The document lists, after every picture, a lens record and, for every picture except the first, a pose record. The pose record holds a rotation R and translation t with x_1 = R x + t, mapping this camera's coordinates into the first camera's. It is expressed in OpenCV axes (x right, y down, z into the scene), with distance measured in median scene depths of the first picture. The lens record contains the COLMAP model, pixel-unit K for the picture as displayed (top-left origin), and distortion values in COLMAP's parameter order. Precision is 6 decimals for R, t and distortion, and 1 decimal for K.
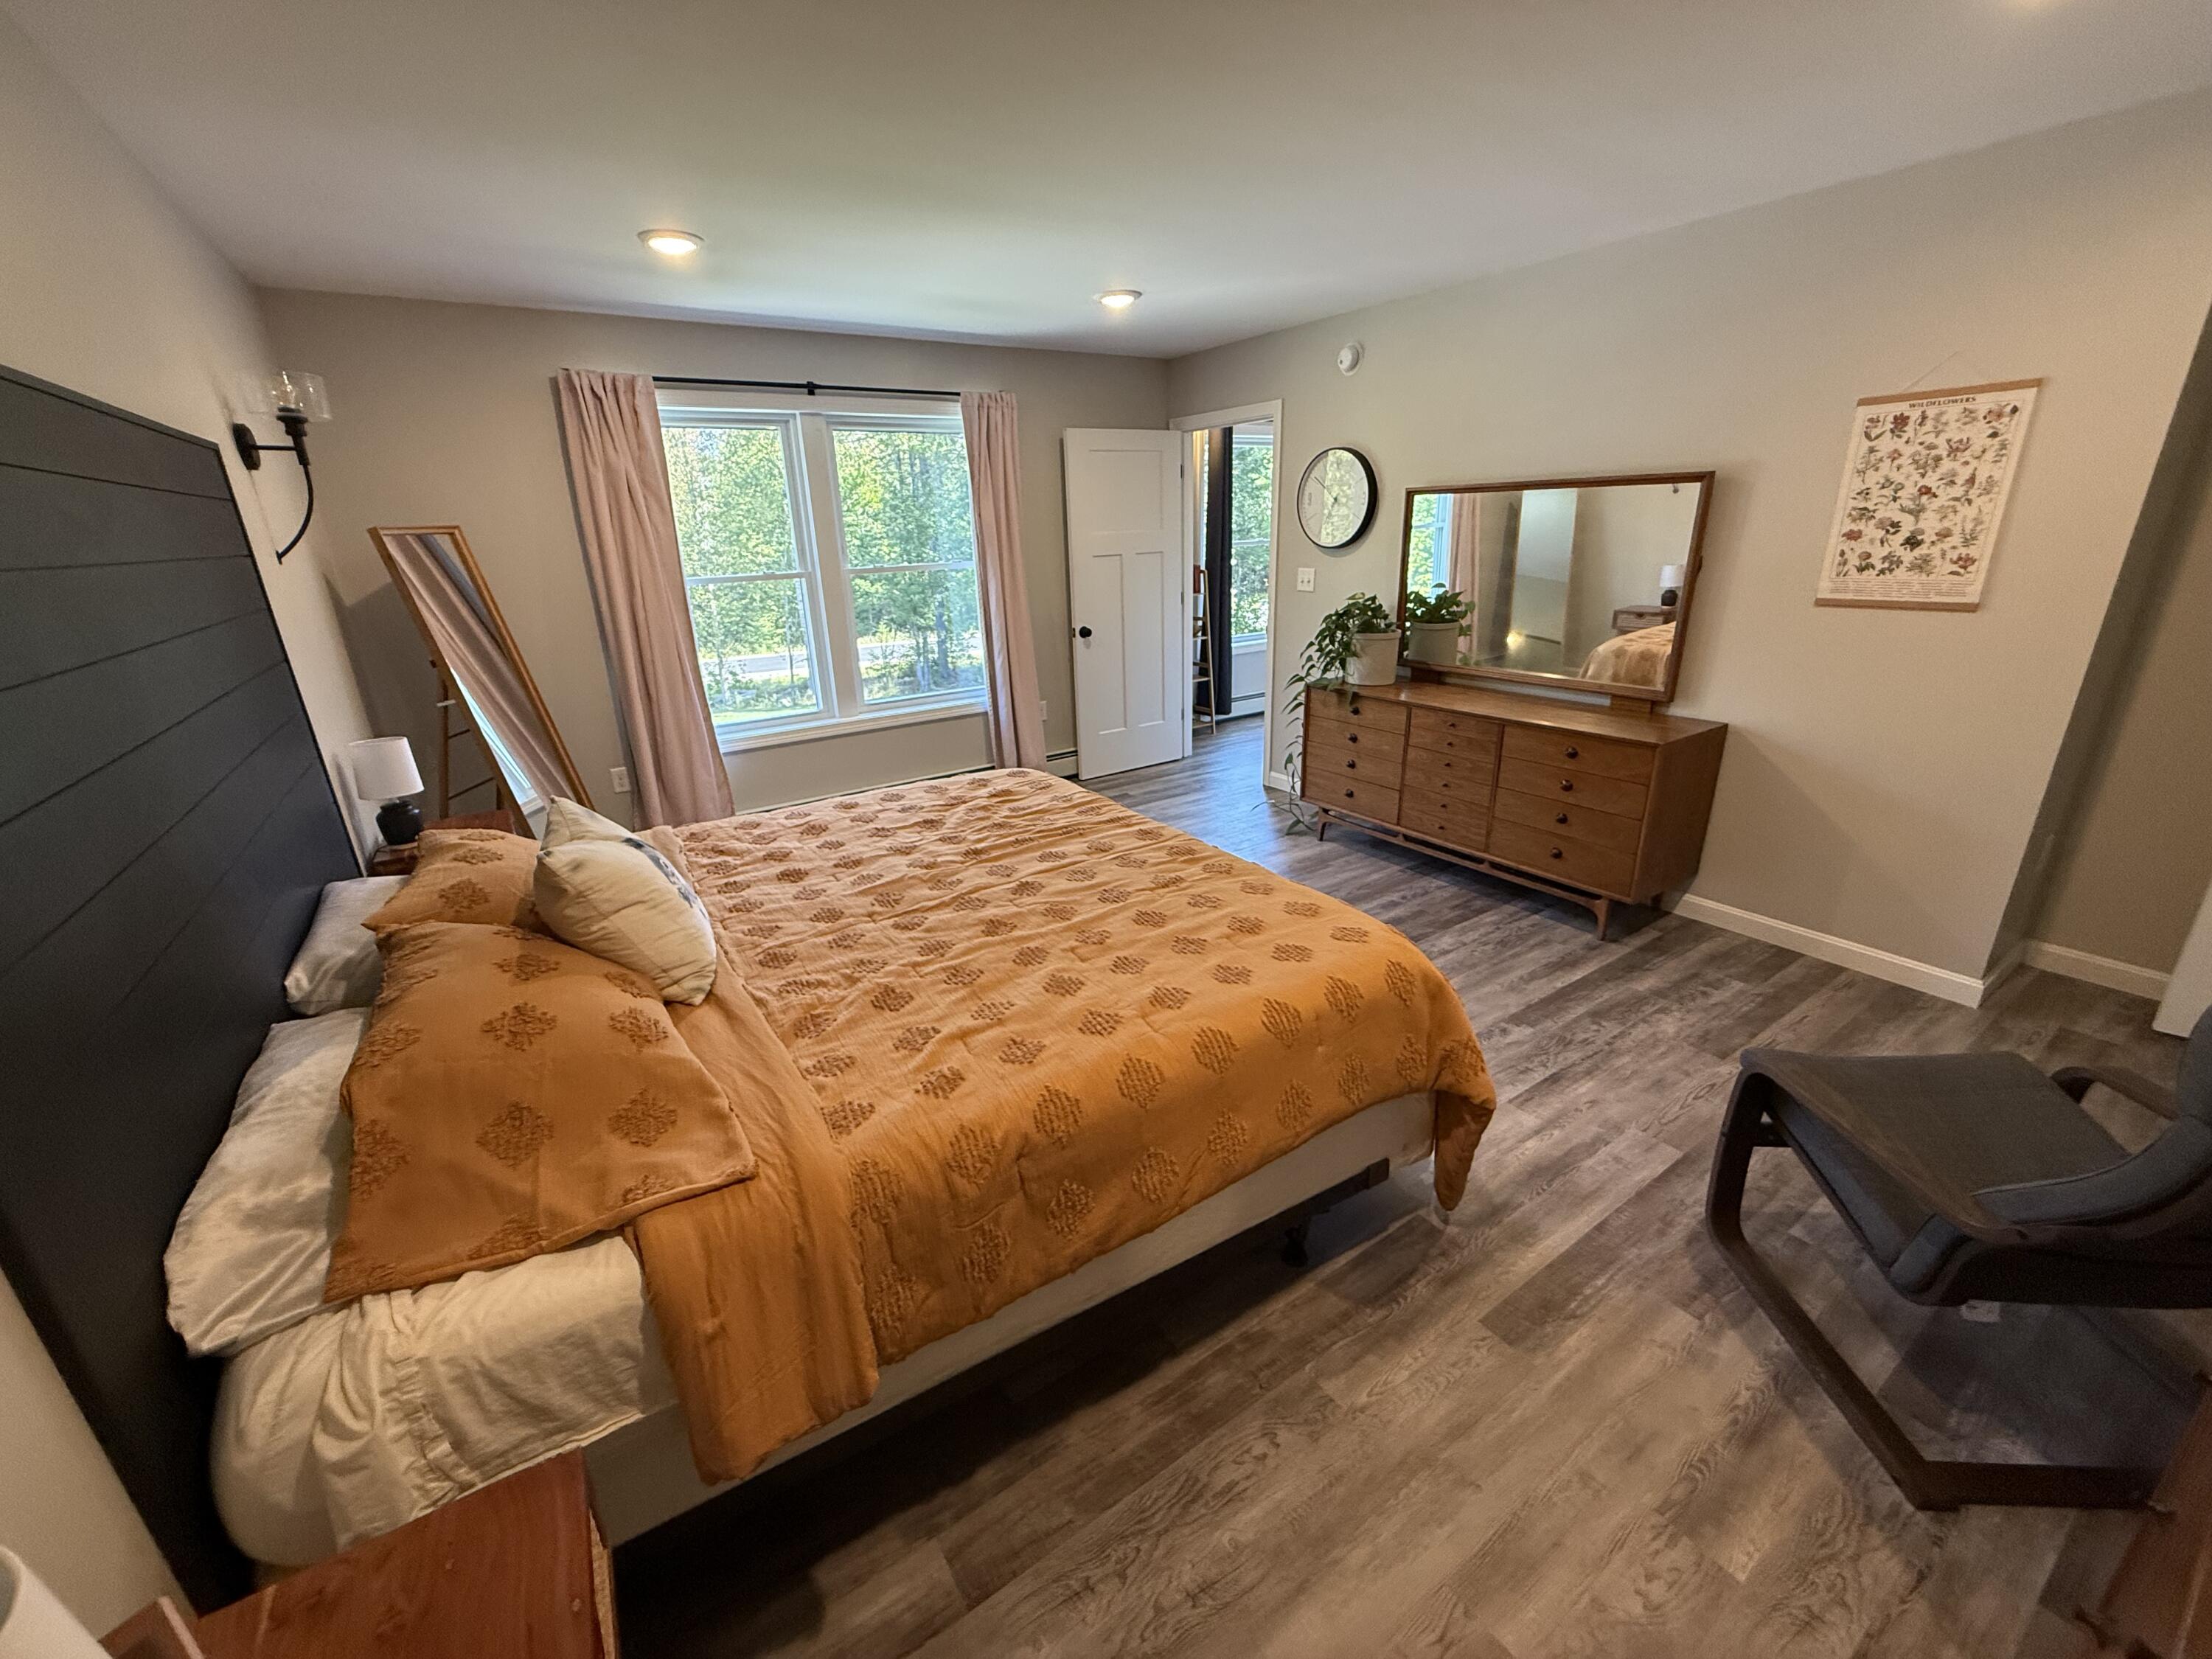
lens RADIAL K [[886.8, 0, 1113.0], [0, 886.8, 818.2], [0, 0, 1]] dist [0.000947, 0.000299]
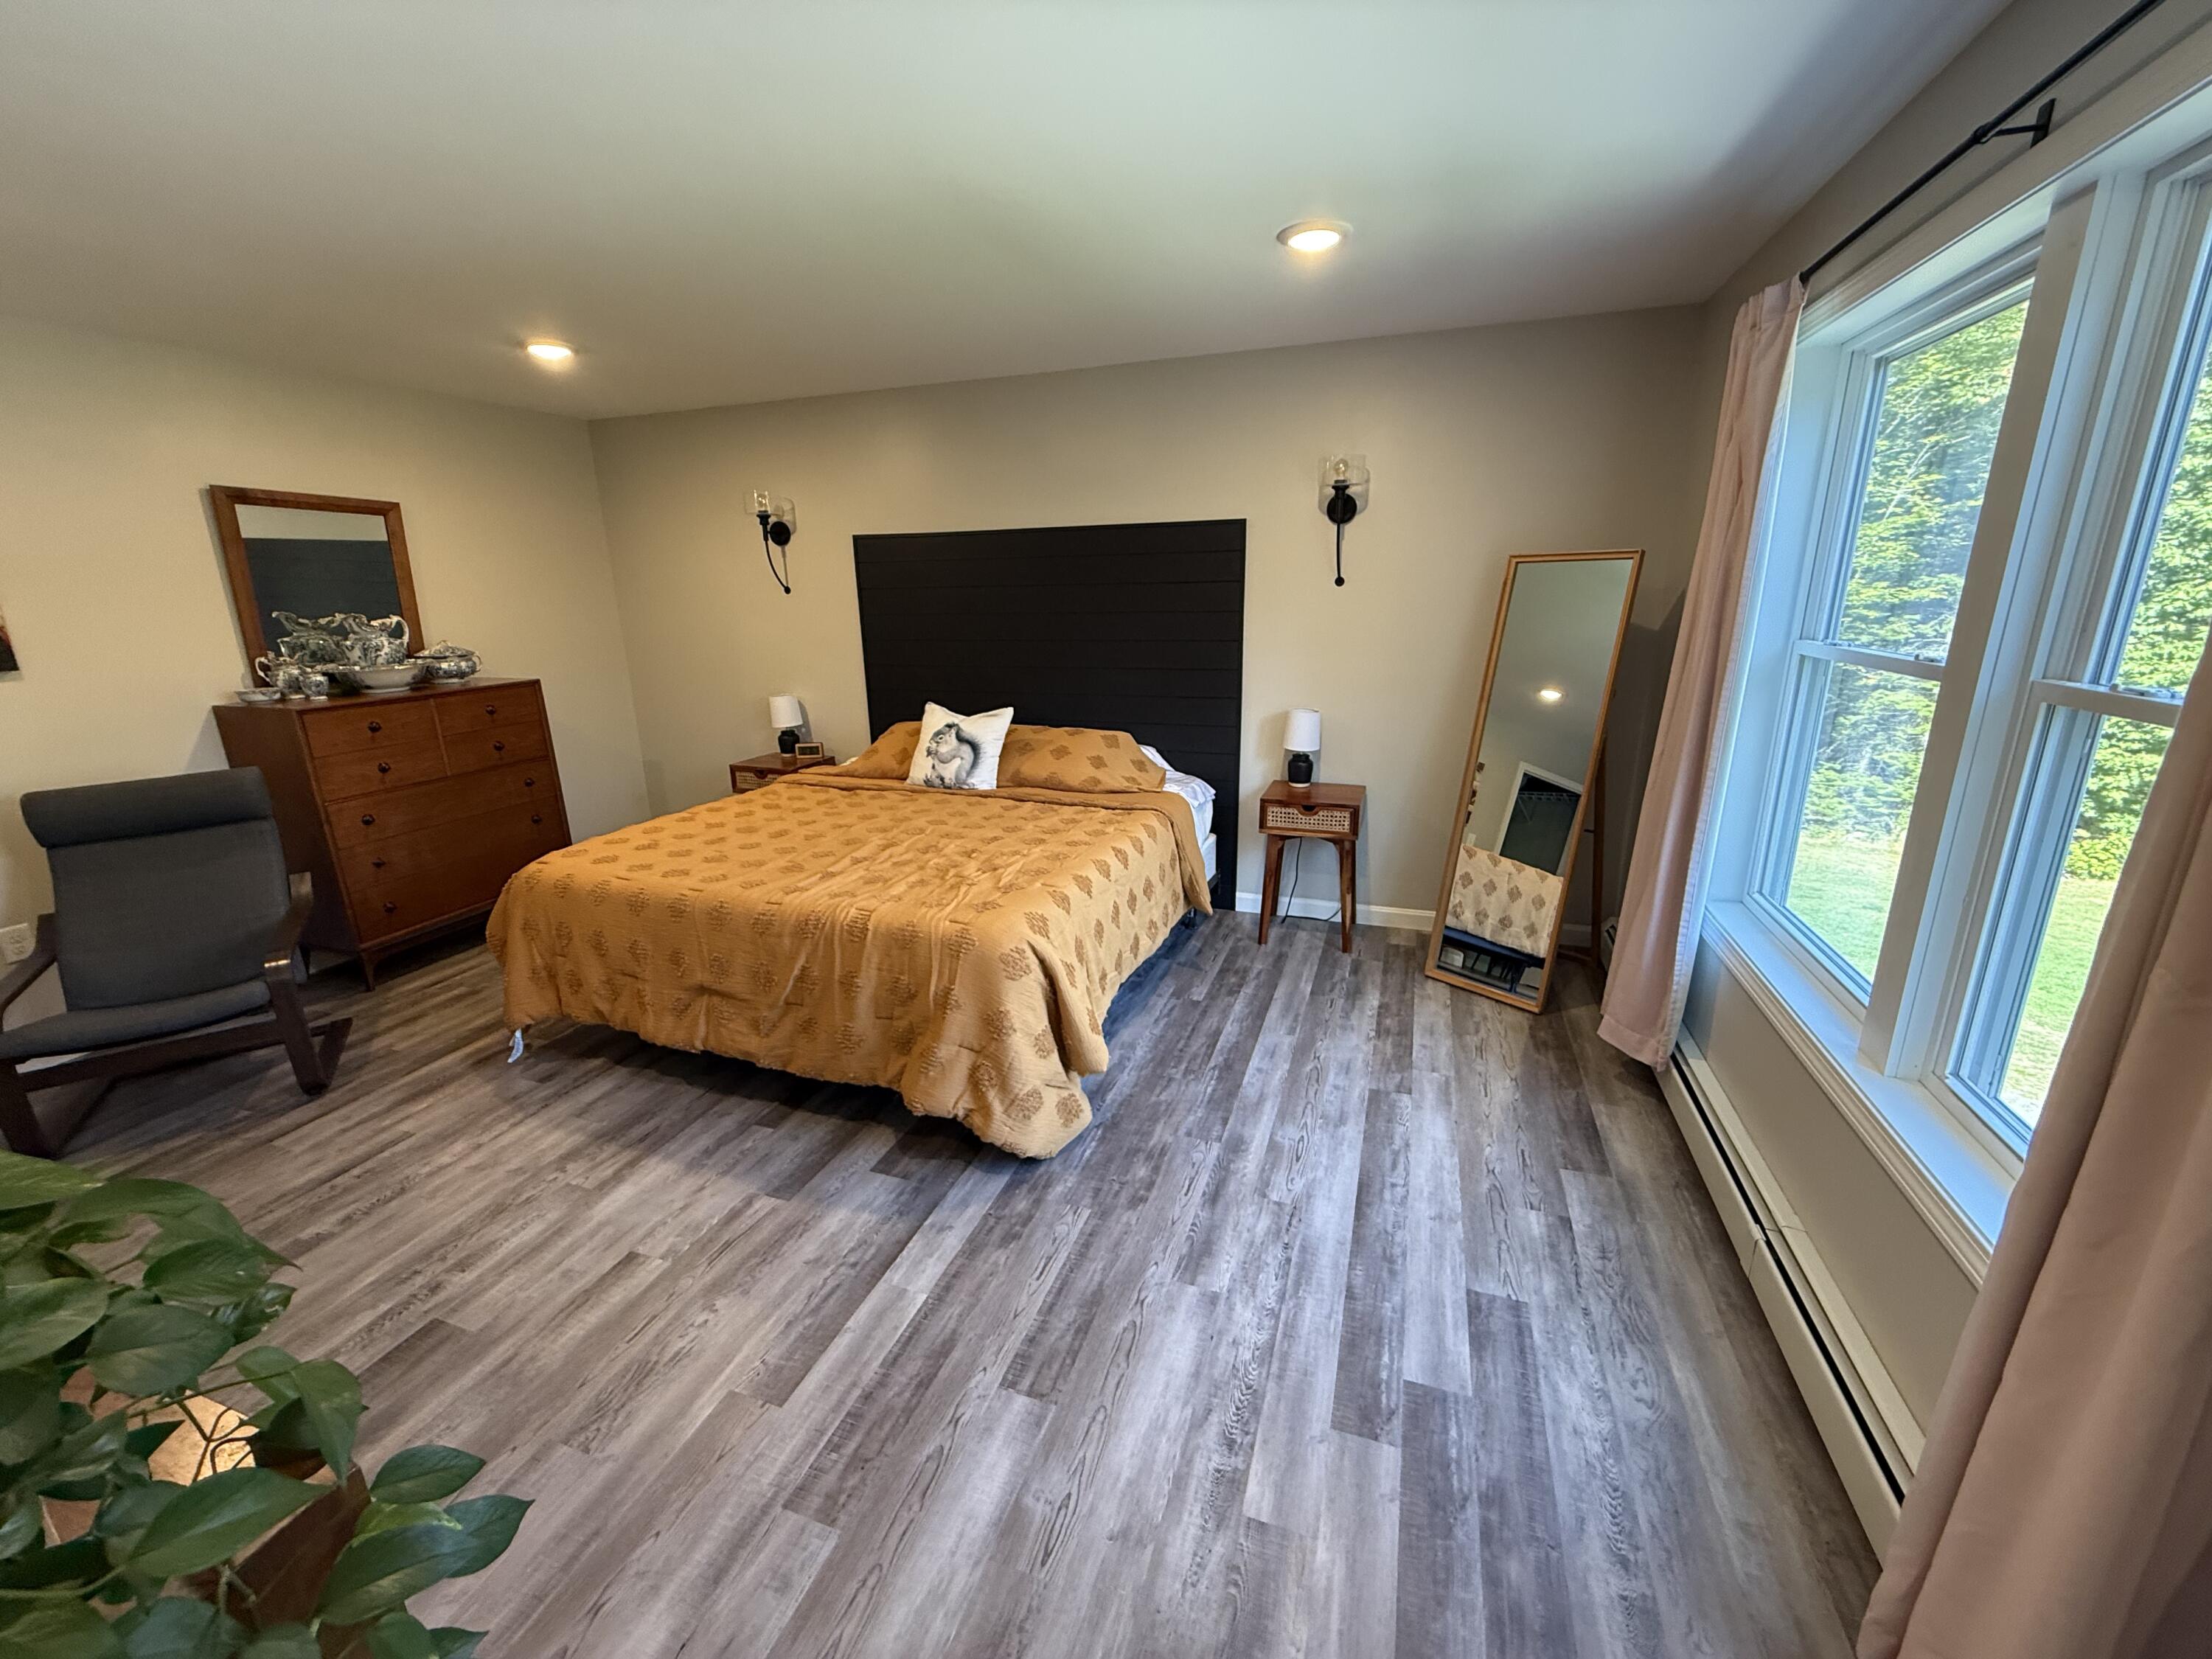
lens RADIAL K [[886.8, 0, 1117.6], [0, 886.8, 815.0], [0, 0, 1]] dist [0.000947, 0.000299]
pose [[-0.804118, 0.204870, -0.558053, 0.271824], [-0.142418, 0.845013, 0.515433, -0.682703], [0.577159, 0.493945, -0.650312, 1.966589]]
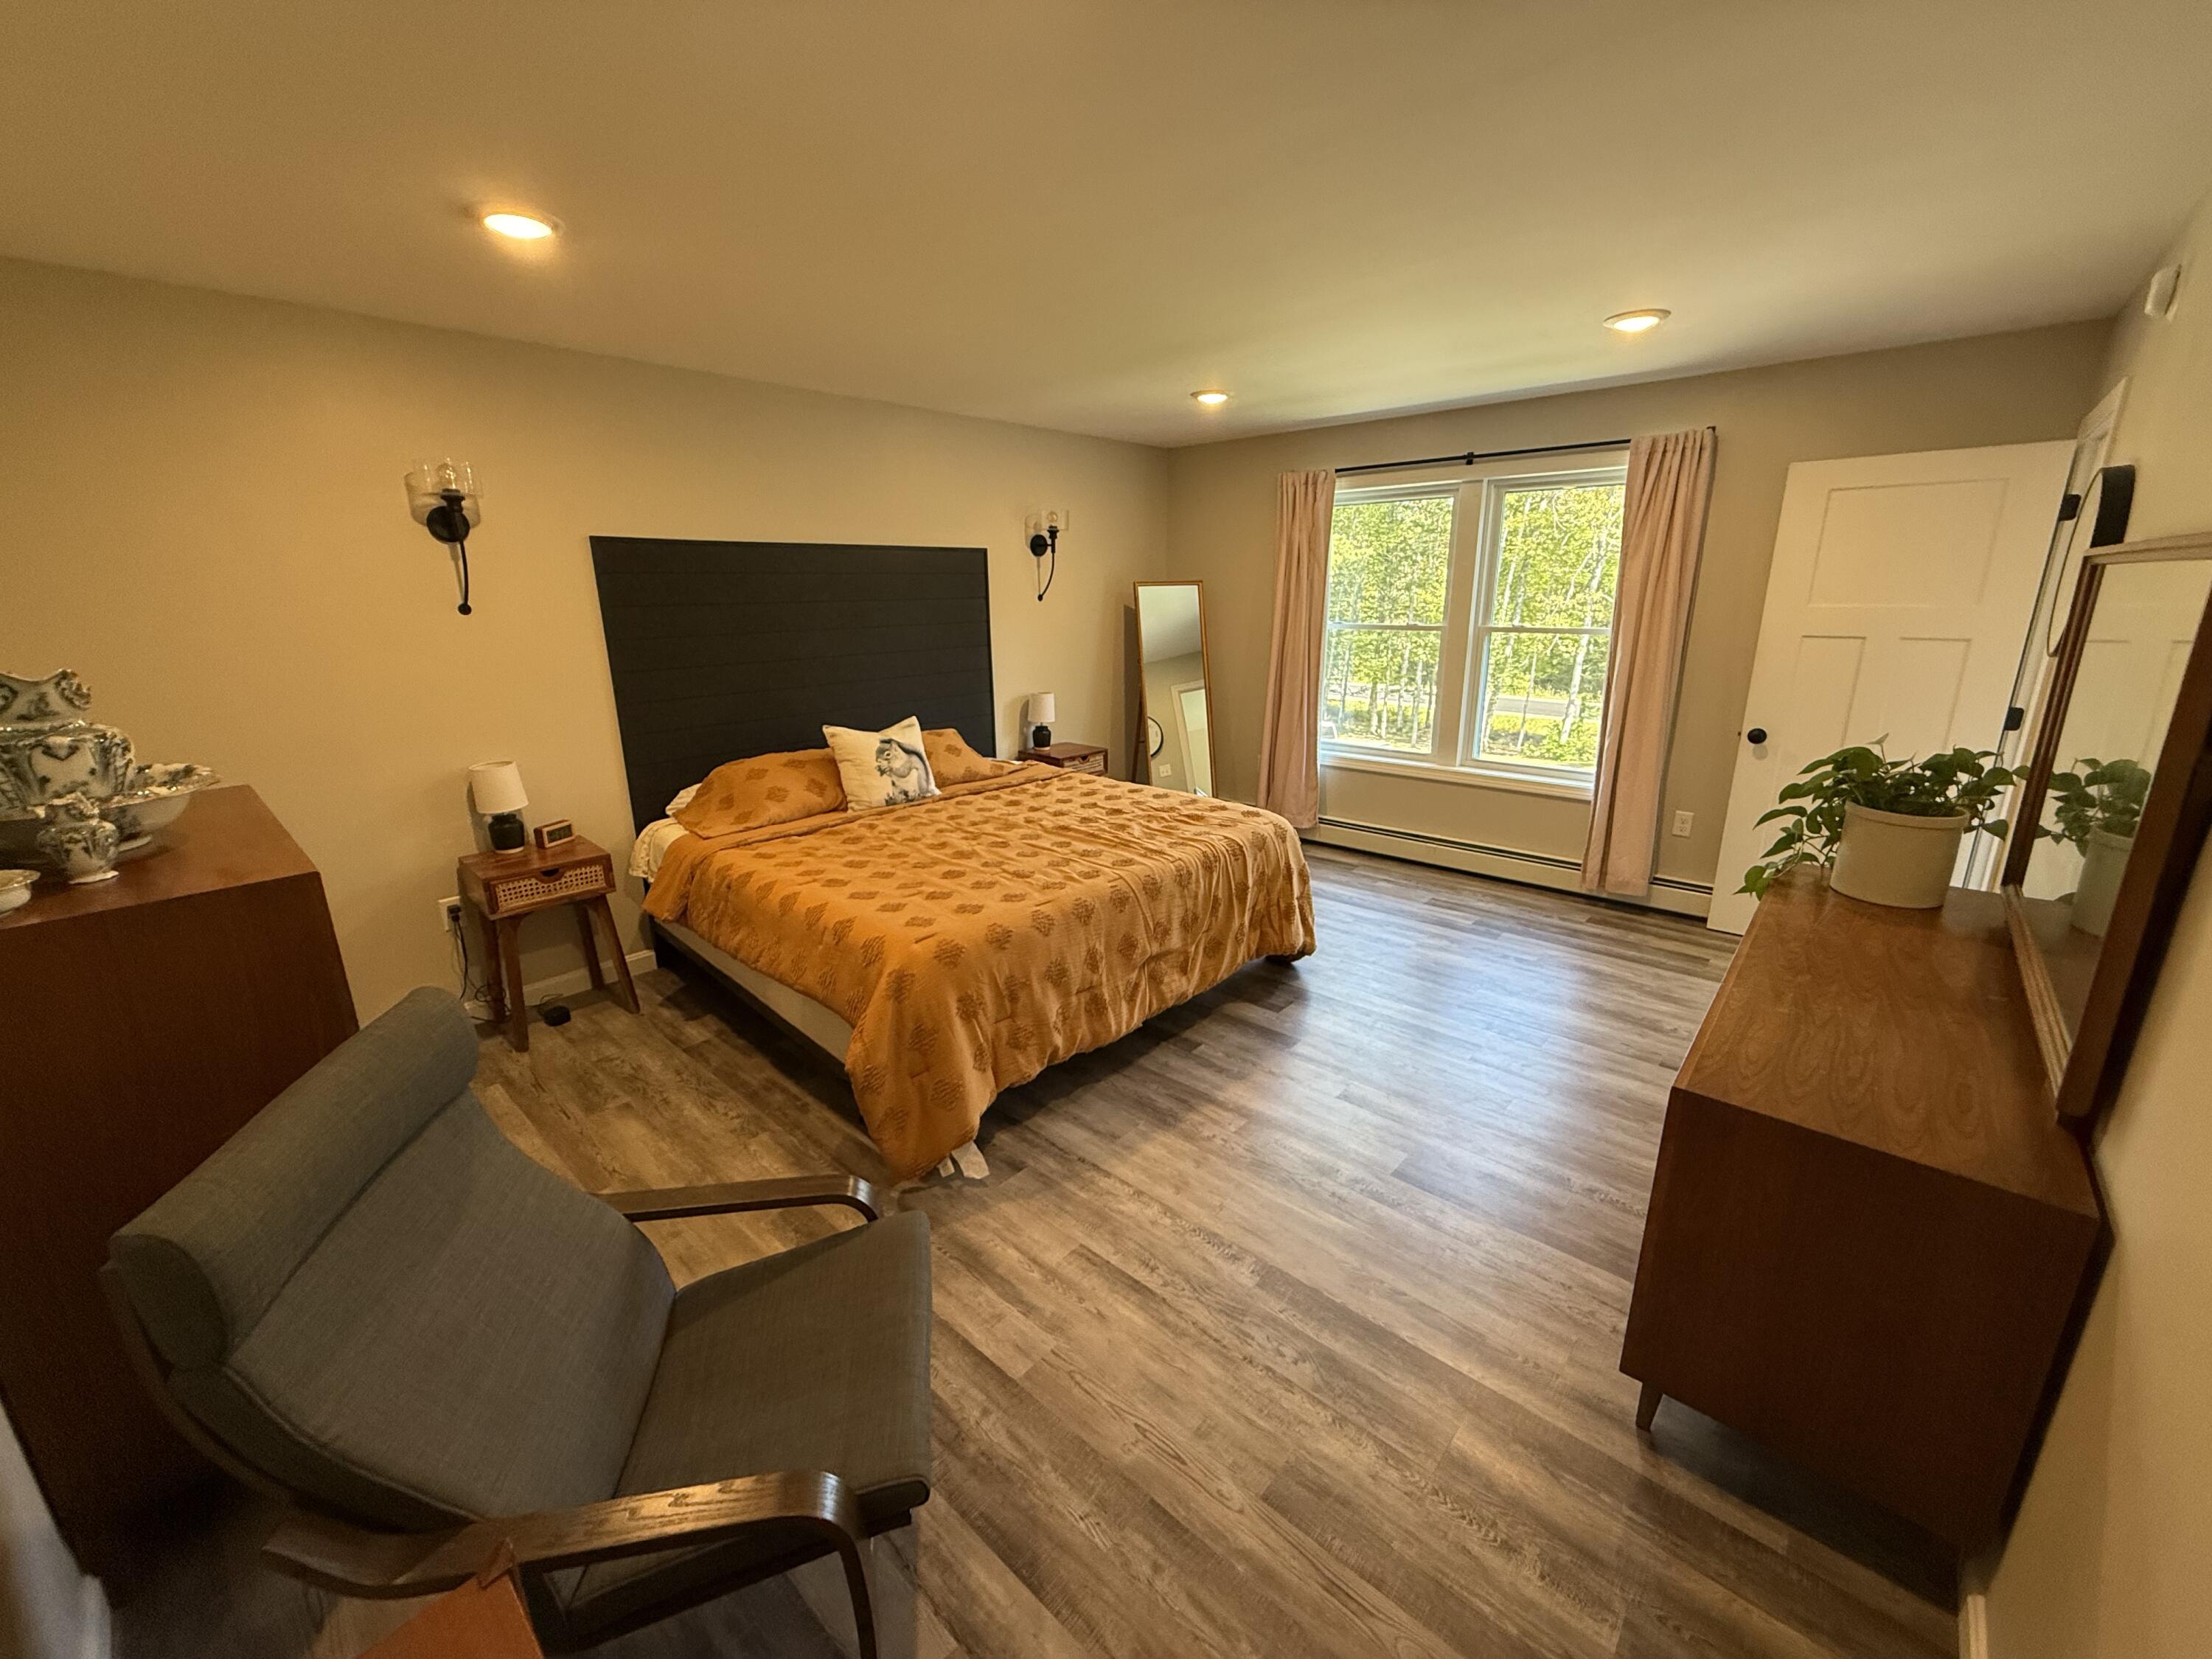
lens RADIAL K [[886.8, 0, 1085.5], [0, 886.8, 822.6], [0, 0, 1]] dist [0.000947, 0.000299]
pose [[0.232561, 0.281993, -0.930803, 1.142484], [-0.306813, 0.929447, 0.204925, -0.264077], [0.922920, 0.237925, 0.302673, 0.608118]]
